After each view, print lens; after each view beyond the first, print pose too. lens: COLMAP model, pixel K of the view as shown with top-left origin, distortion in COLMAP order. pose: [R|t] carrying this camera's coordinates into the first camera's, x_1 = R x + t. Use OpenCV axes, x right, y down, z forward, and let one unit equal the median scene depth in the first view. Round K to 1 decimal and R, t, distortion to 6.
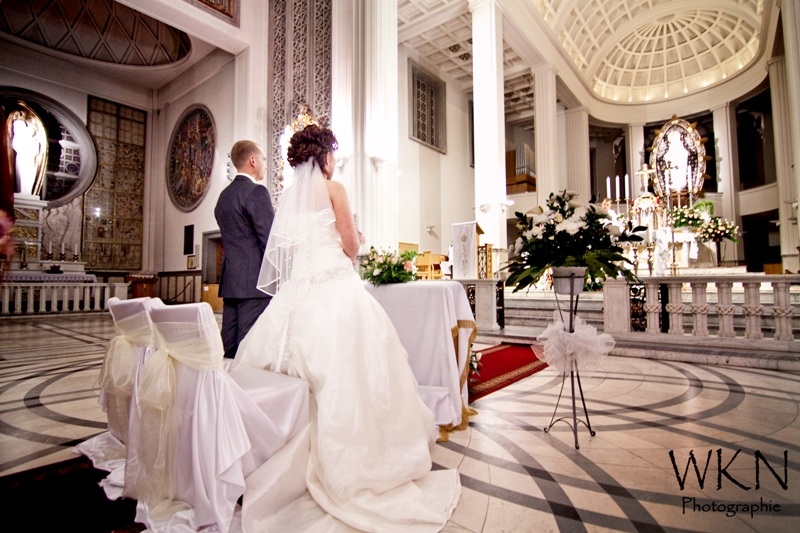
lens RADIAL K [[397.3, 0, 400.0], [0, 397.3, 266.5], [0, 0, 1]] dist [-0.017882, 0.000149]
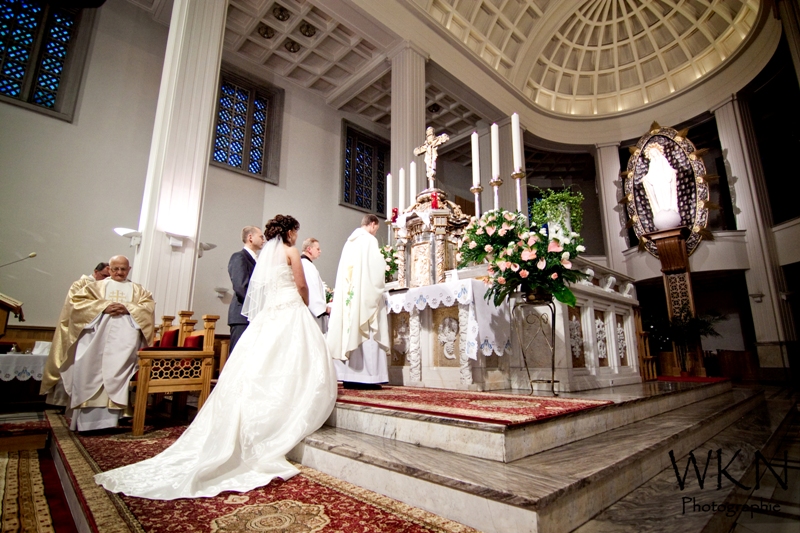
lens RADIAL K [[399.9, 0, 398.1], [0, 399.9, 276.5], [0, 0, 1]] dist [-0.015700, -0.001387]
pose [[0.991708, -0.017327, -0.127335, 0.353120], [-0.003018, 0.987455, -0.157873, -0.016560], [0.128473, 0.156948, 0.979215, 0.327246]]
